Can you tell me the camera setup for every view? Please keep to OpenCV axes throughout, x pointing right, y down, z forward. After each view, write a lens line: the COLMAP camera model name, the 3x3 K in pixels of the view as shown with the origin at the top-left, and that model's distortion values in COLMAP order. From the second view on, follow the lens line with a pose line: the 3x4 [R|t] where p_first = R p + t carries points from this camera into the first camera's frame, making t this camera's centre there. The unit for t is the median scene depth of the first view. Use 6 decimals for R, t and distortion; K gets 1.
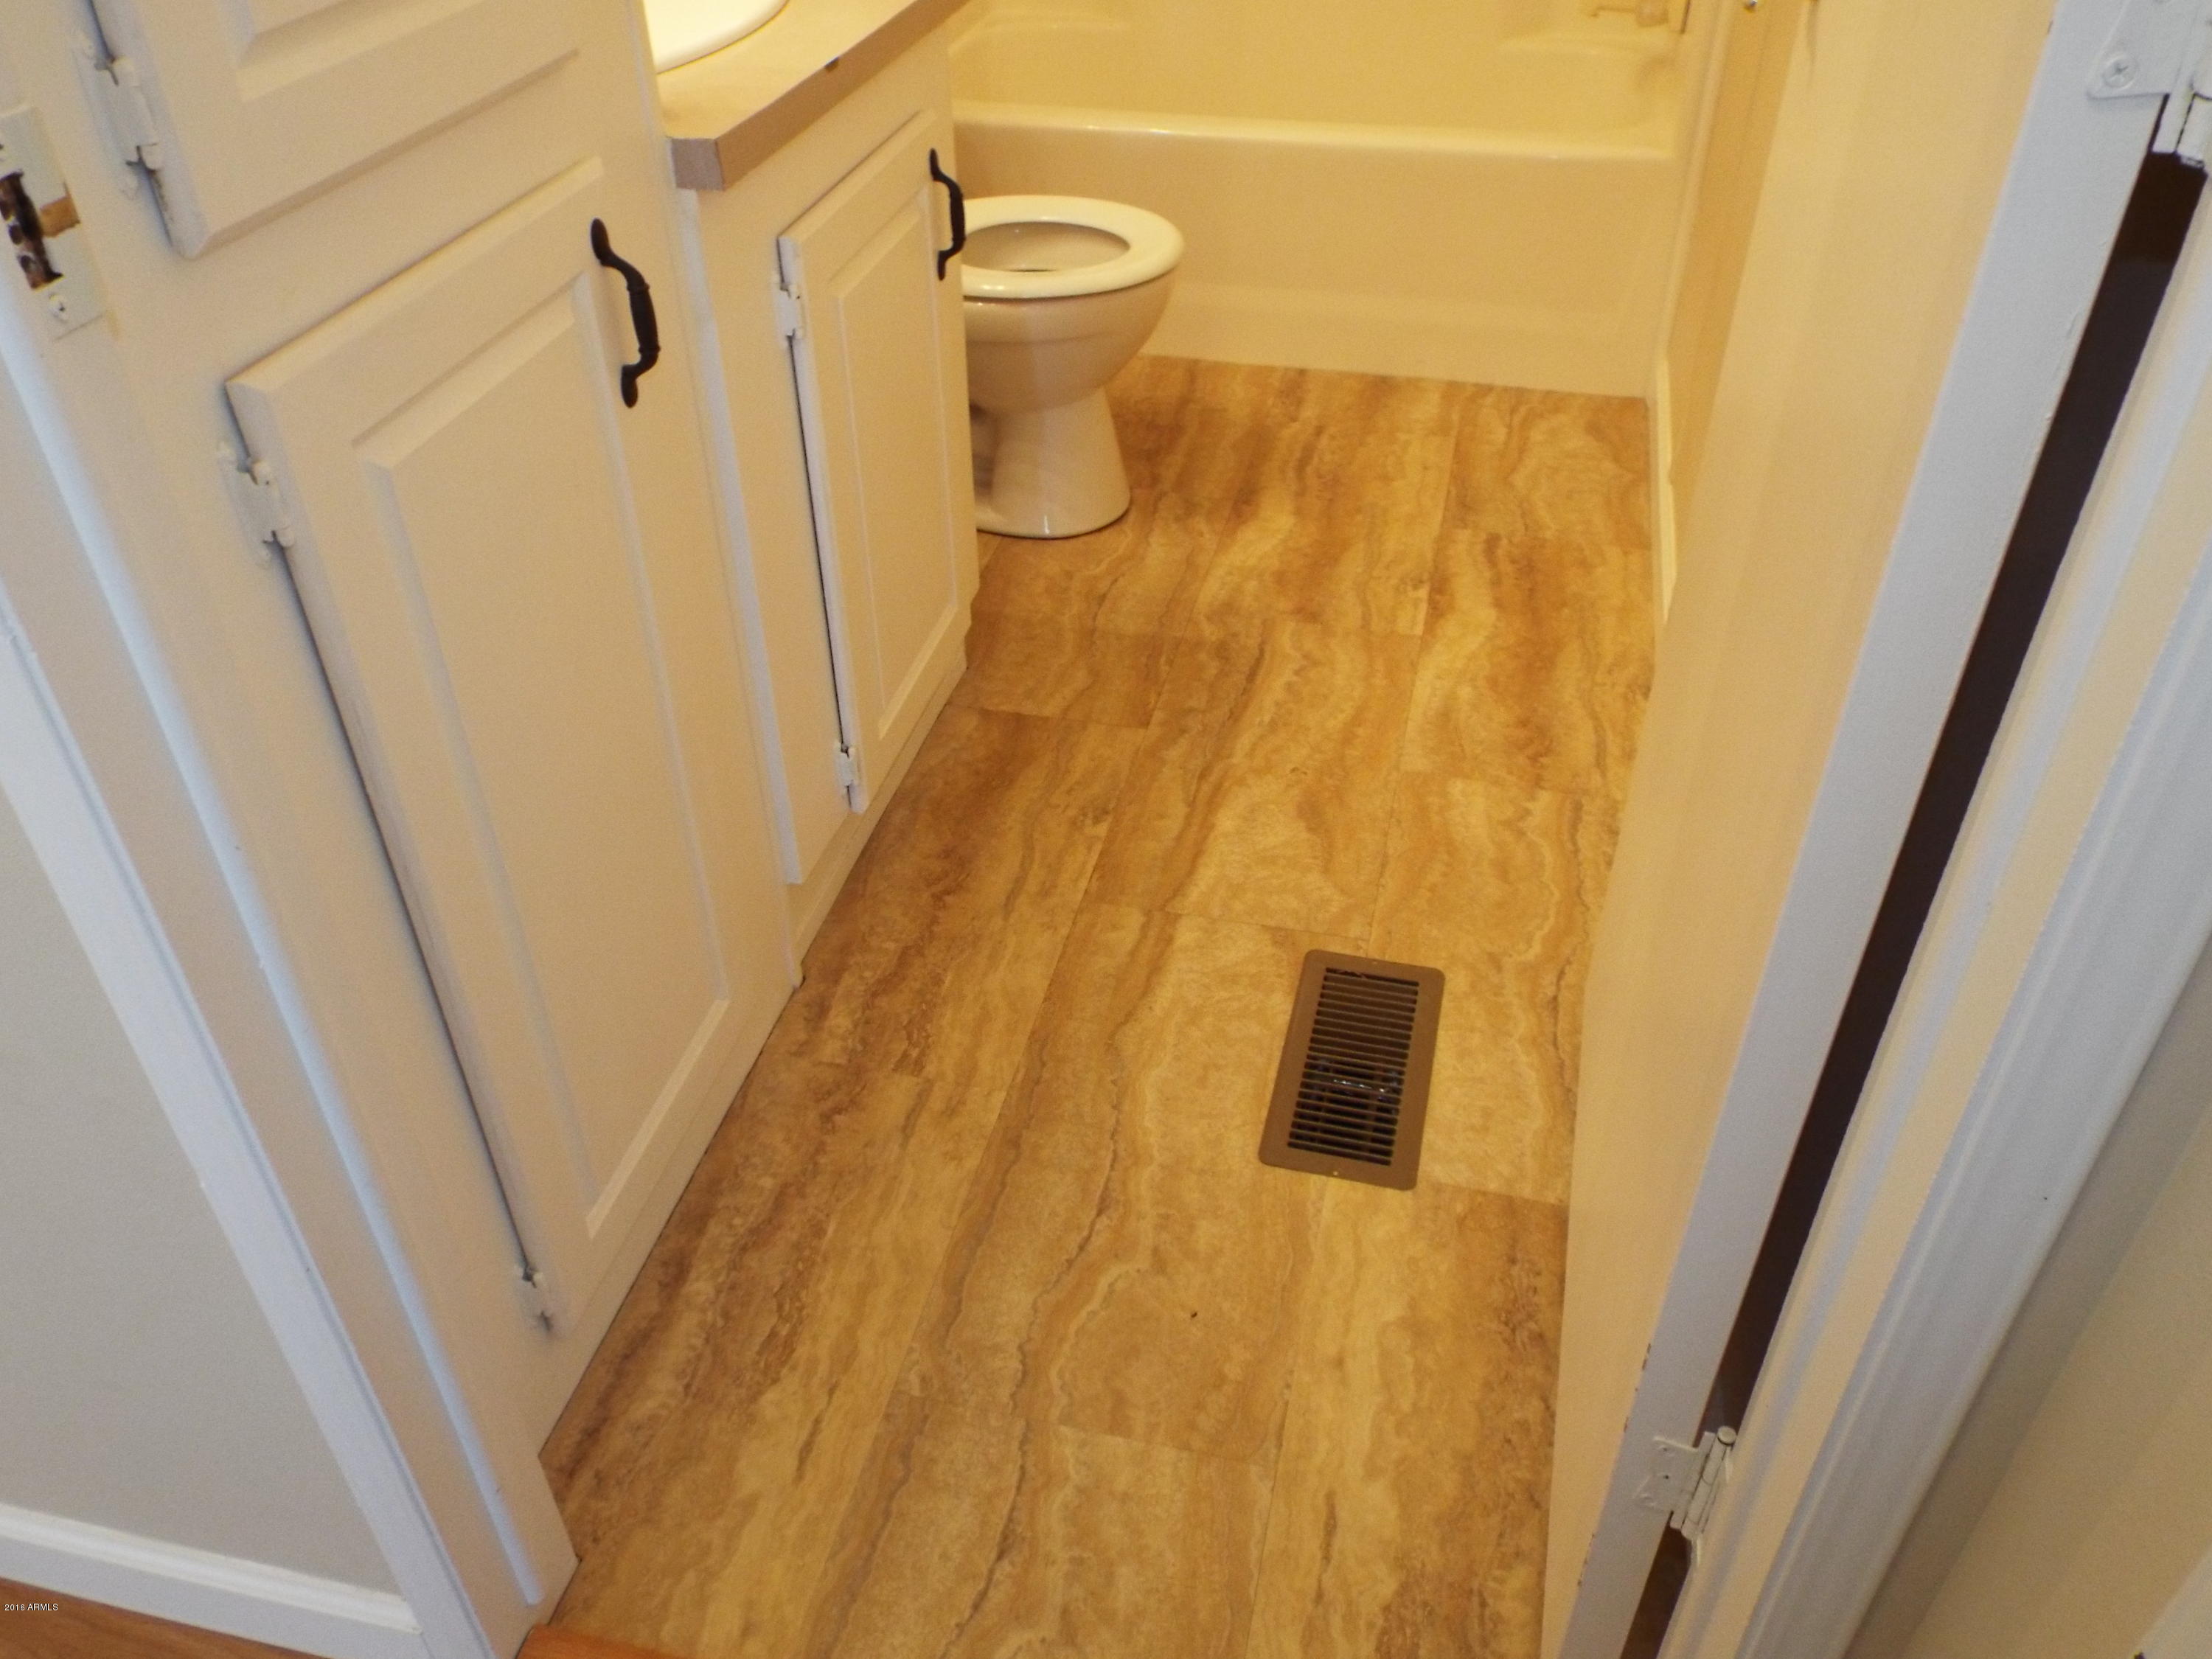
lens RADIAL K [[1708.9, 0, 1106.0], [0, 1708.9, 829.5], [0, 0, 1]] dist [-0.004159, 0.065380]
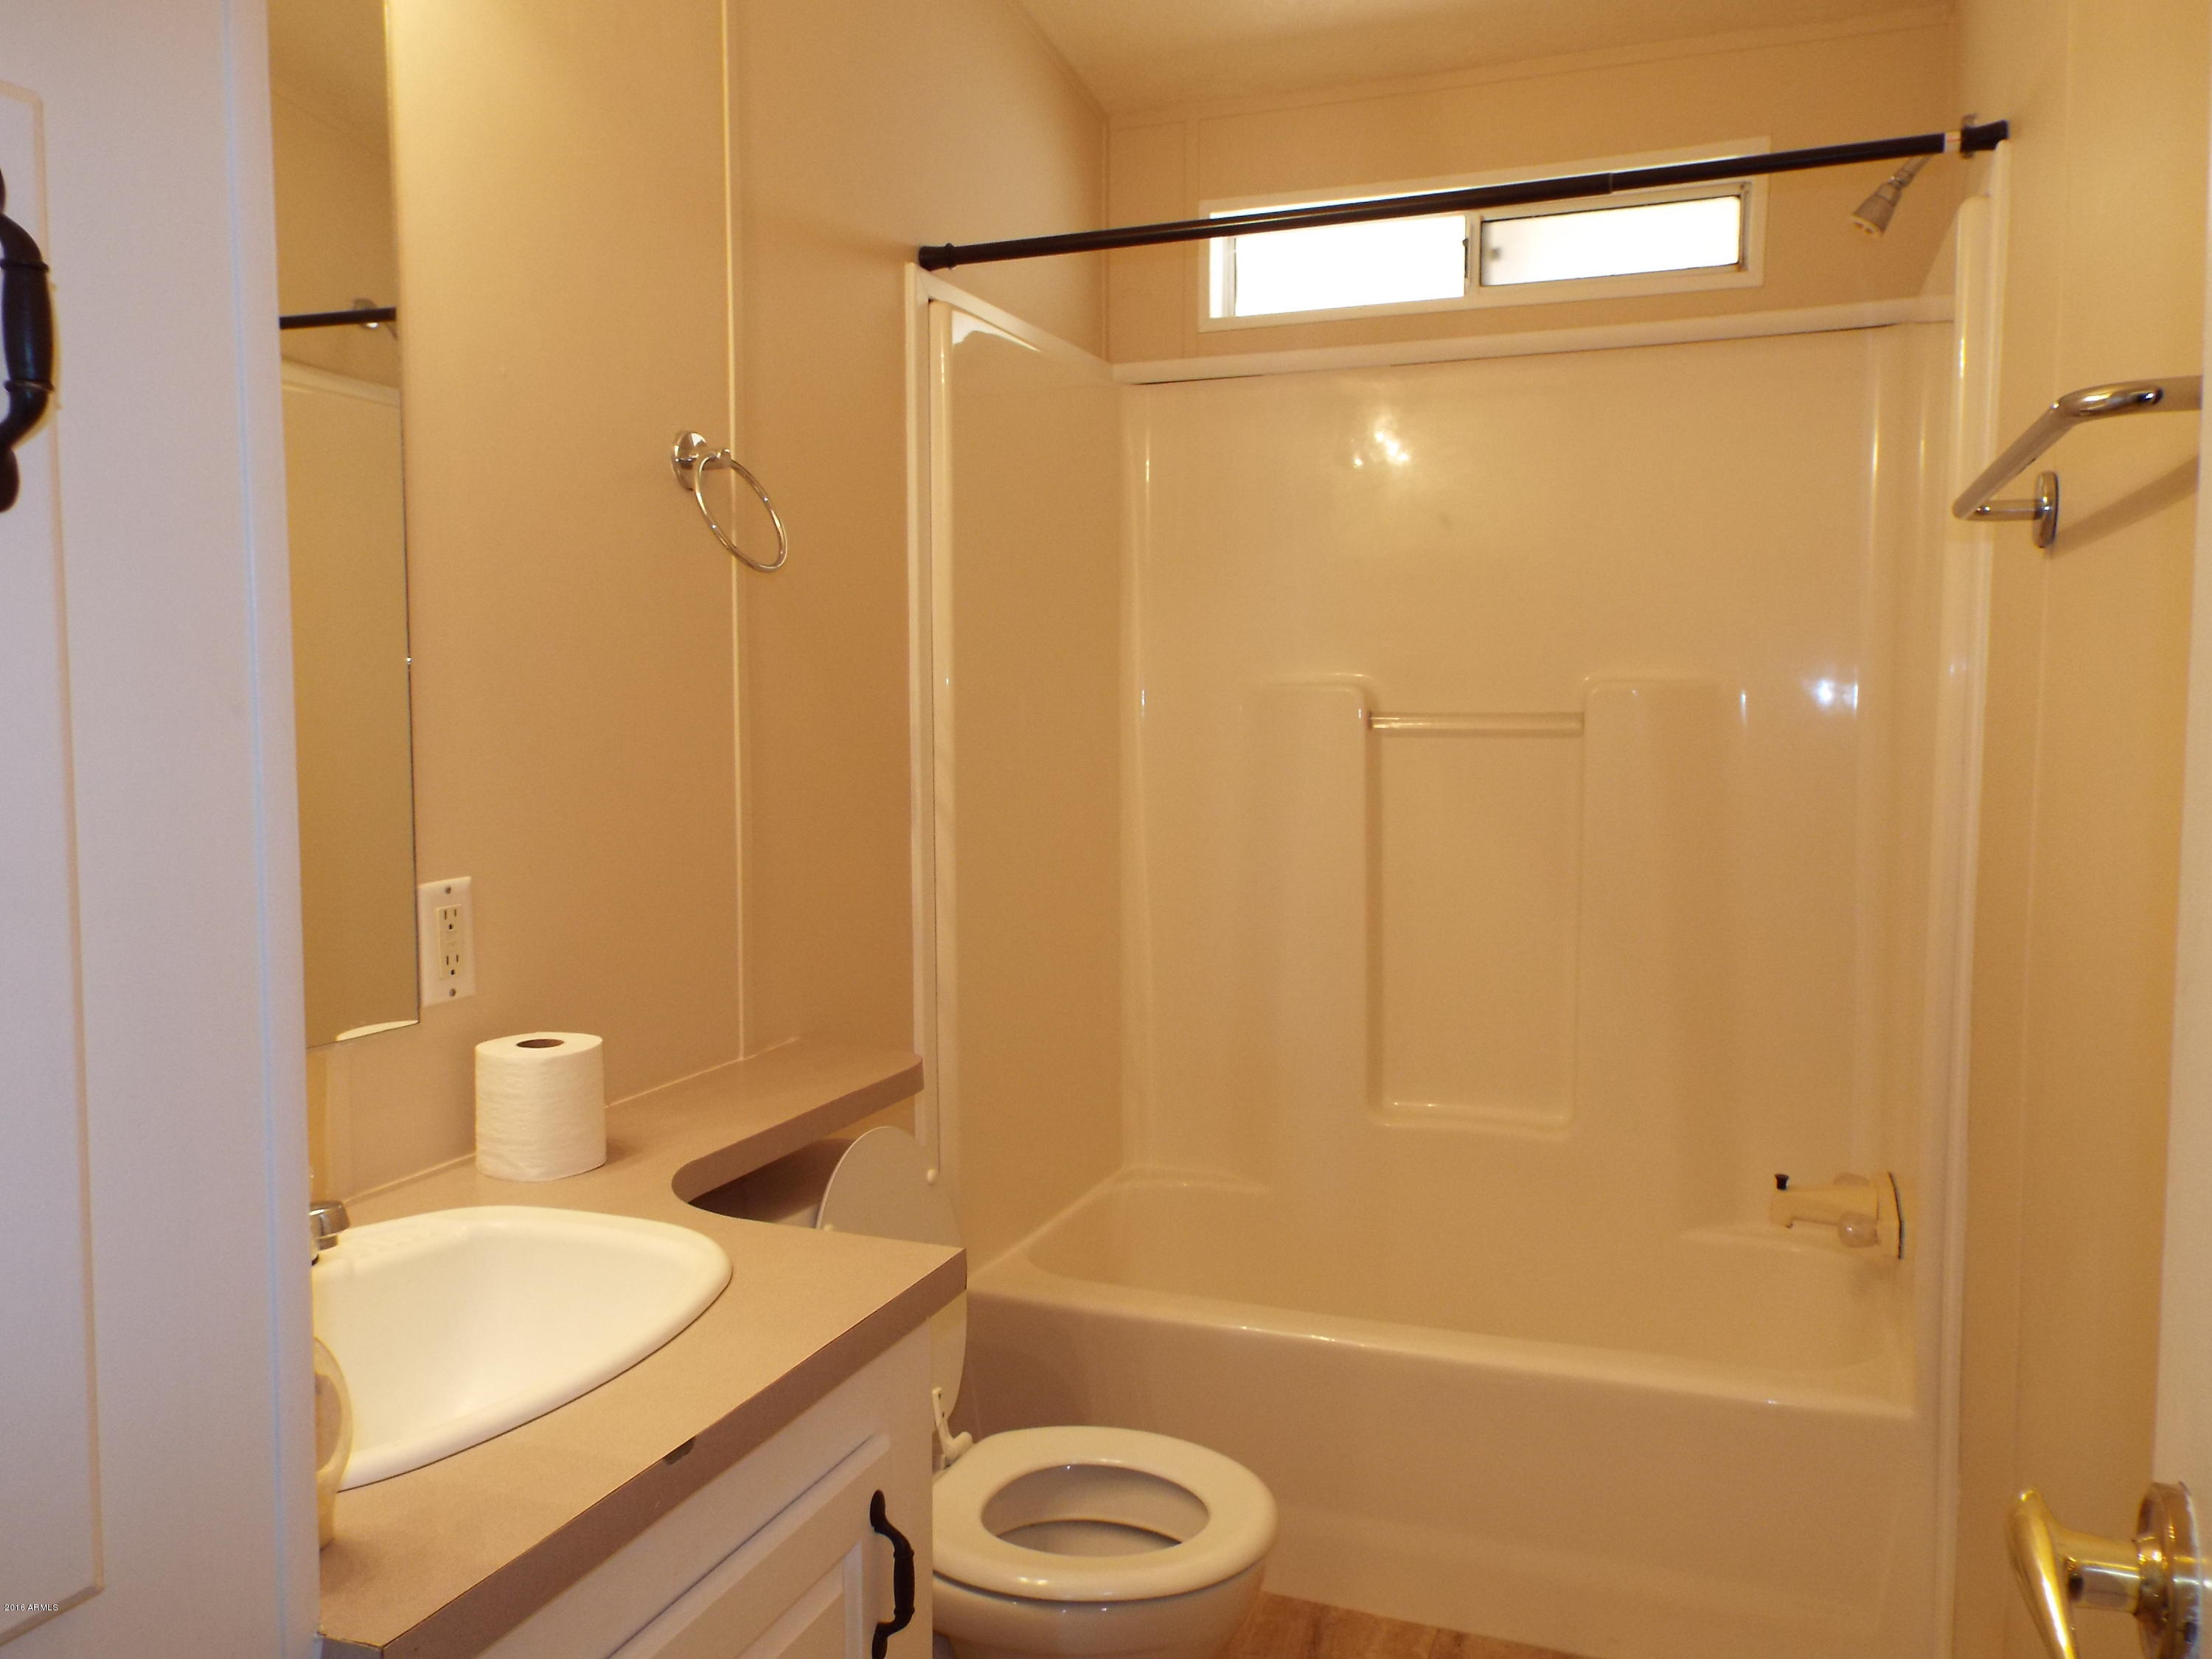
lens RADIAL K [[1708.9, 0, 1106.0], [0, 1708.9, 829.5], [0, 0, 1]] dist [-0.004159, 0.065380]
pose [[0.990713, 0.022025, -0.134176, 0.059830], [-0.091821, 0.836180, -0.540715, -0.159332], [0.100286, 0.548013, 0.830436, 0.149554]]
